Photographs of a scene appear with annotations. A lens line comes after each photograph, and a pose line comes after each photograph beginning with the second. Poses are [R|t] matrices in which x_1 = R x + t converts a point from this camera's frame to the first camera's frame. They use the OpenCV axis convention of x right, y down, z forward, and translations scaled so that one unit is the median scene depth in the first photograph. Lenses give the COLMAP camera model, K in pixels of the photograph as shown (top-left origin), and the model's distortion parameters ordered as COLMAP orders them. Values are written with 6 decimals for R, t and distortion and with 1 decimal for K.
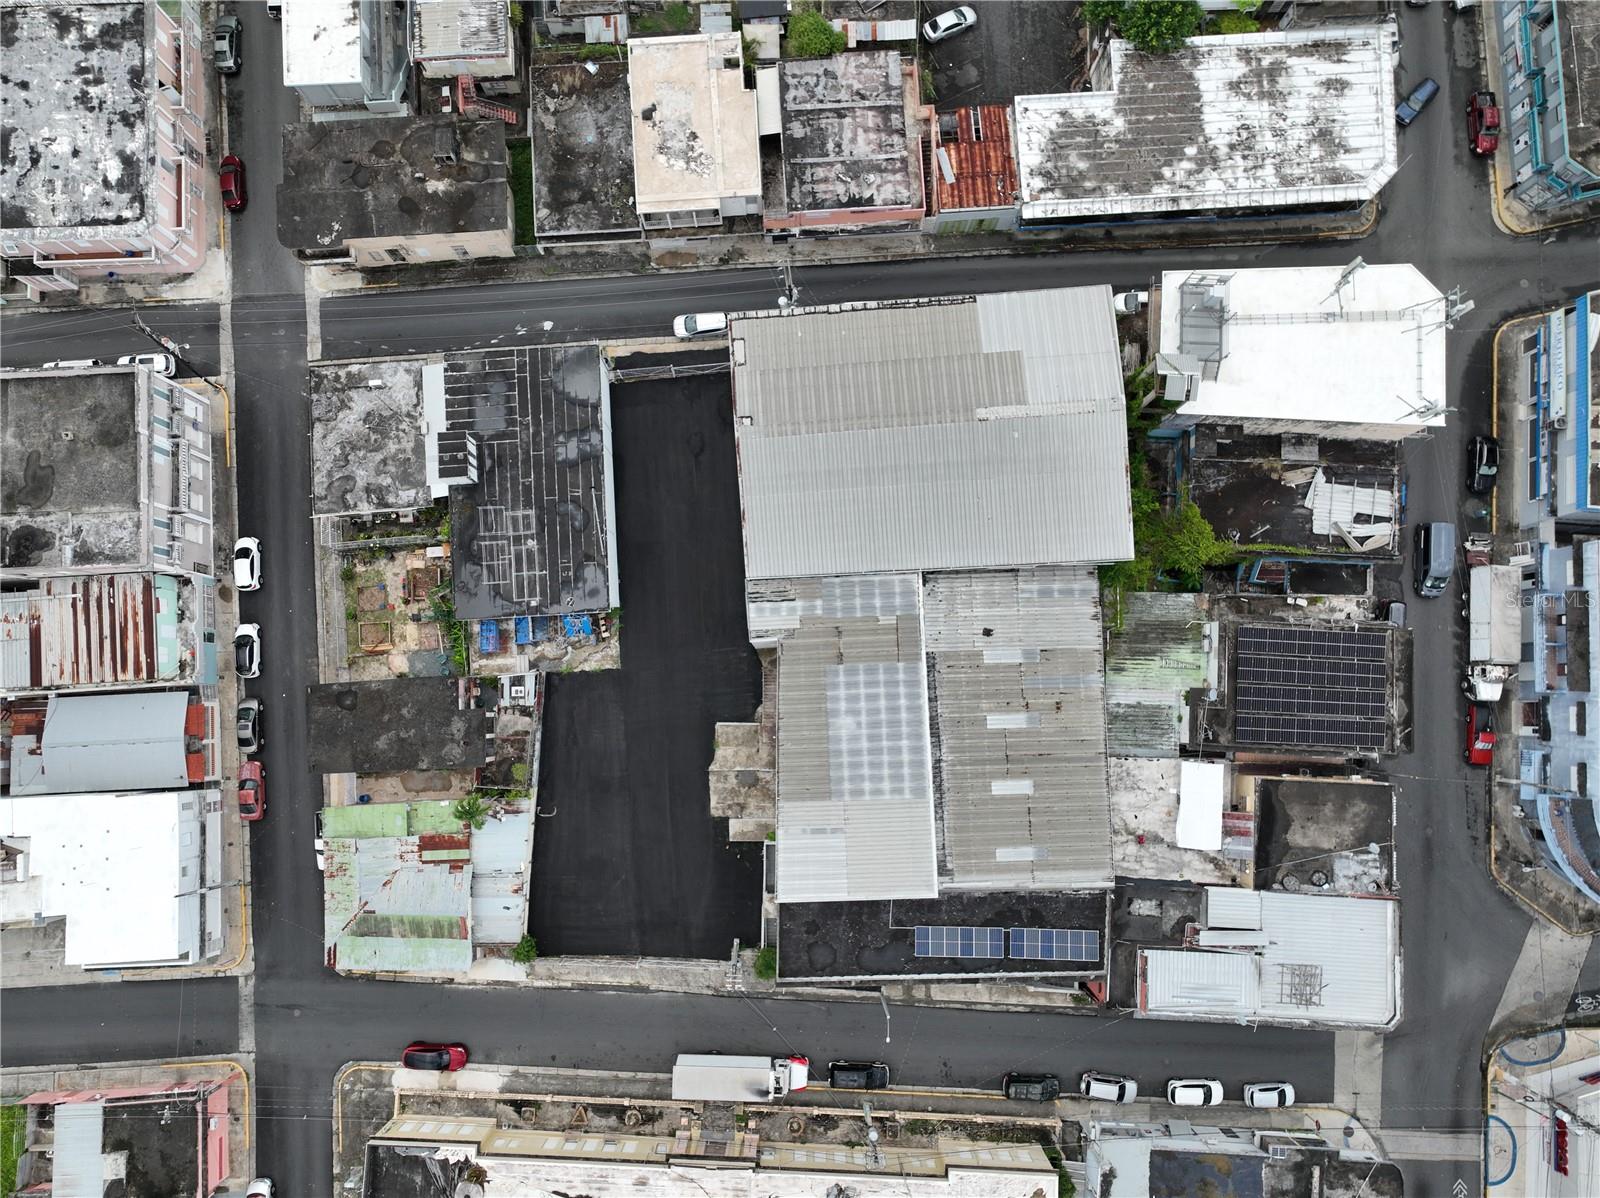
lens RADIAL K [[1121.3, 0, 792.2], [0, 1121.3, 612.1], [0, 0, 1]] dist [0.000653, 0.002079]
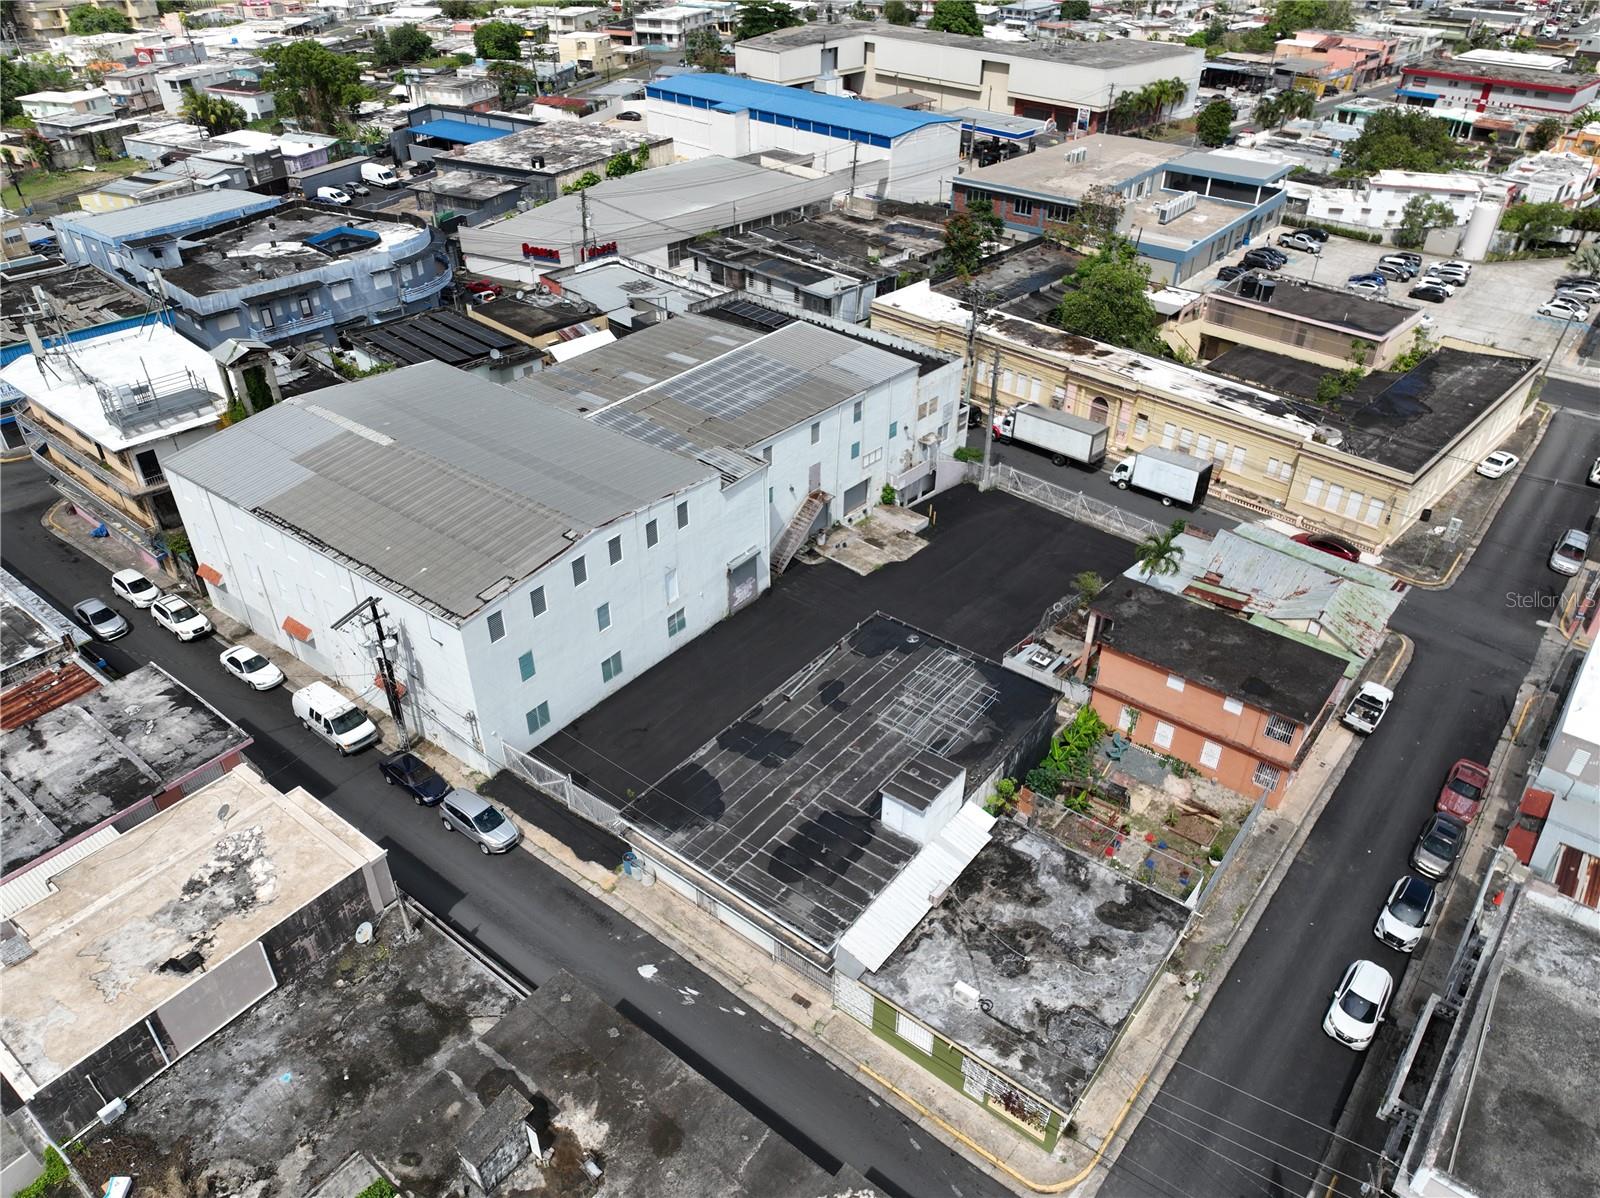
lens RADIAL K [[1121.3, 0, 792.2], [0, 1121.3, 612.1], [0, 0, 1]] dist [0.000653, 0.002079]
pose [[-0.745239, -0.379976, 0.547939, -0.528821], [0.664587, -0.356417, 0.656727, -0.531634], [-0.054246, 0.853572, 0.518143, 0.601789]]
